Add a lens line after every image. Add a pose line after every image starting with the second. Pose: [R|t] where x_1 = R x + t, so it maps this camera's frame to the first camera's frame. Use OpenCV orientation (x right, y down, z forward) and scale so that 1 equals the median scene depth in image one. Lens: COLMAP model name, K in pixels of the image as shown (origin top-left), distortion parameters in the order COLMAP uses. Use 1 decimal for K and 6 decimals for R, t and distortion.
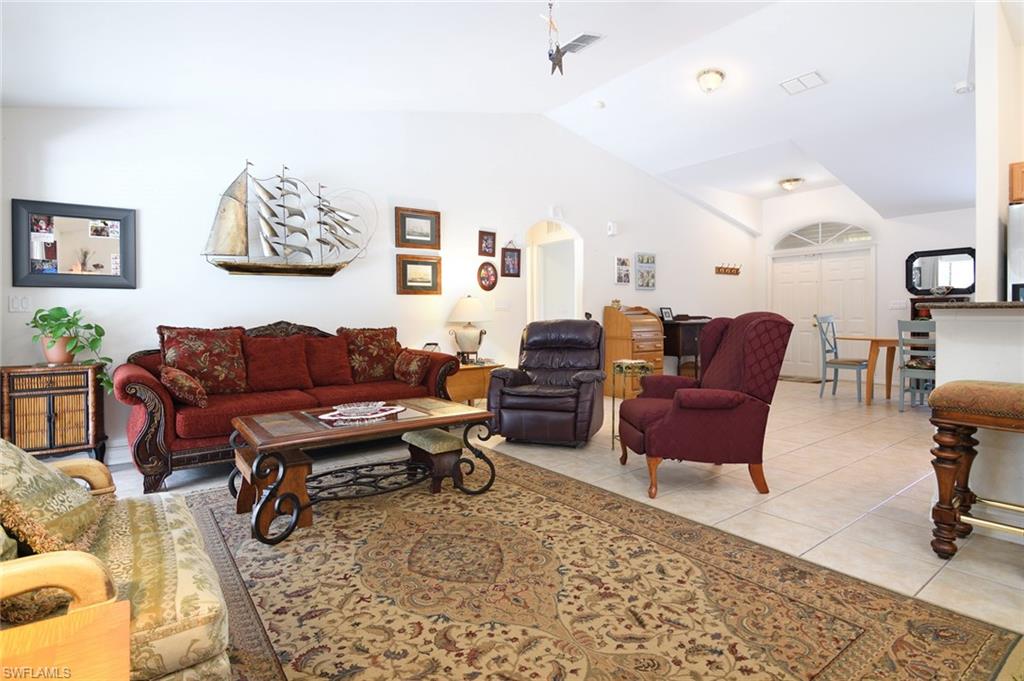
lens RADIAL K [[515.8, 0, 548.4], [0, 515.8, 324.0], [0, 0, 1]] dist [-0.002111, -0.016316]
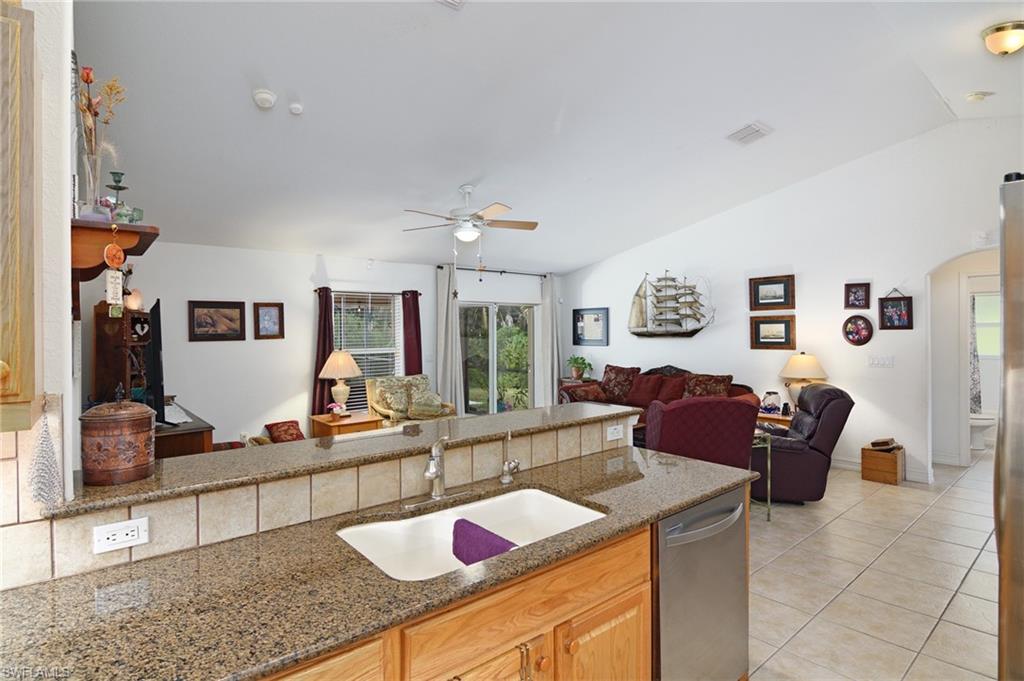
lens RADIAL K [[529.8, 0, 511.9], [0, 529.8, 329.9], [0, 0, 1]] dist [-0.001559, -0.020334]
pose [[0.037265, 0.010851, -0.999246, 1.489108], [-0.015771, 0.999823, 0.010269, -0.168015], [0.999181, 0.015377, 0.037430, 0.595324]]
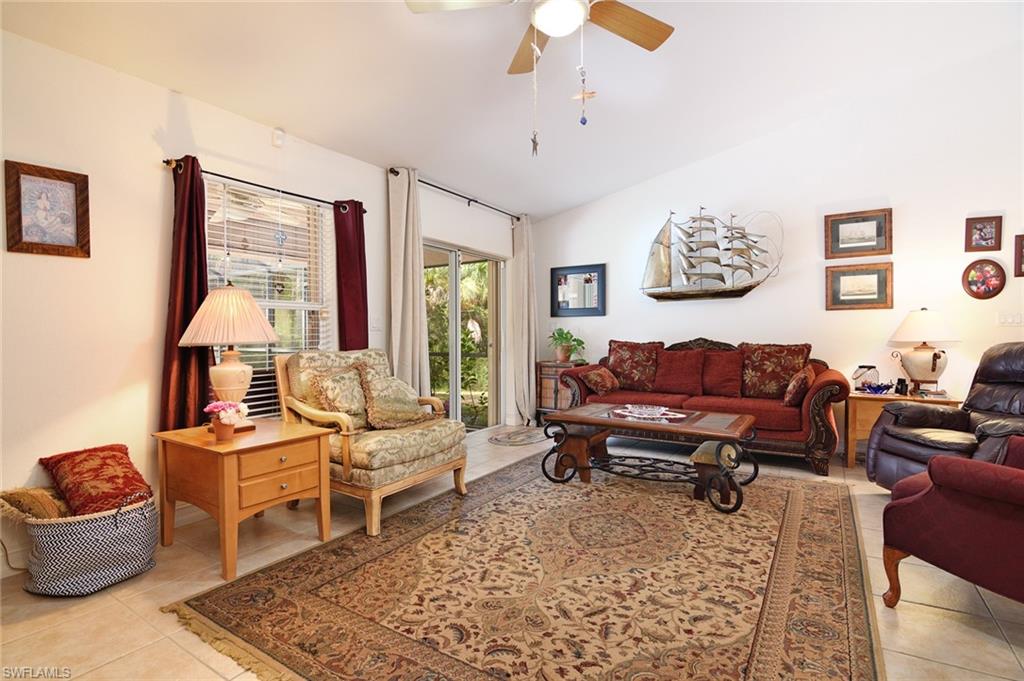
lens RADIAL K [[516.7, 0, 500.7], [0, 516.7, 338.1], [0, 0, 1]] dist [-0.002074, -0.014020]
pose [[0.319271, 0.012443, -0.947582, 0.617624], [-0.014202, 0.999864, 0.008344, -0.011121], [0.947557, 0.010793, 0.319404, 0.241330]]
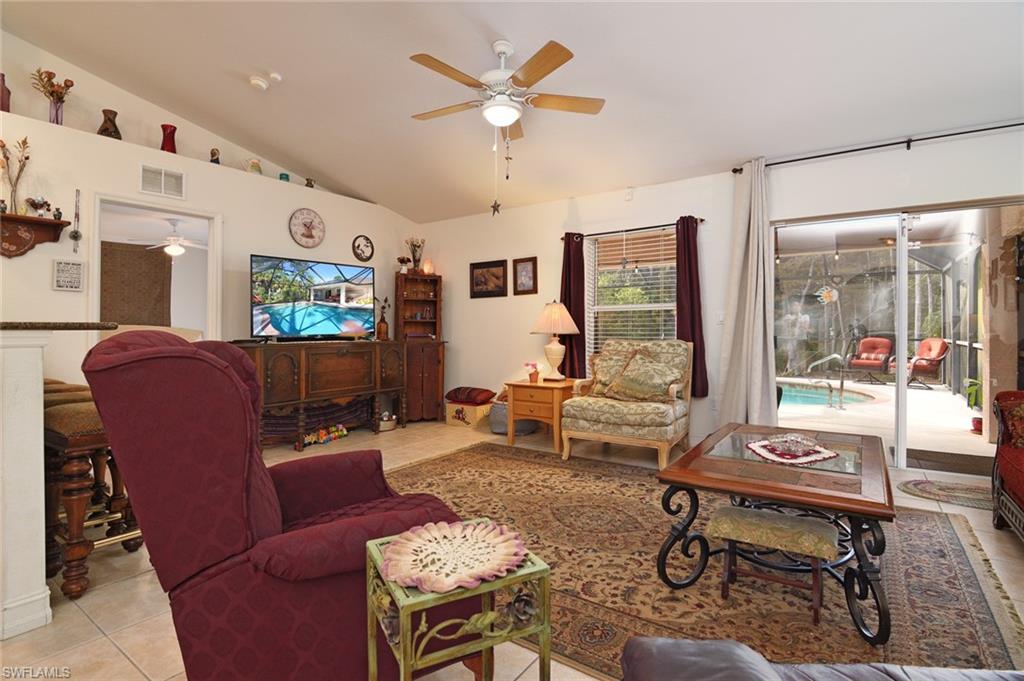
lens RADIAL K [[529.8, 0, 511.9], [0, 529.8, 329.9], [0, 0, 1]] dist [-0.001559, -0.020334]
pose [[-0.967496, 0.009357, -0.252712, 0.237180], [0.004463, 0.999791, 0.019933, -0.030908], [0.252846, 0.018157, -0.967336, 1.501159]]
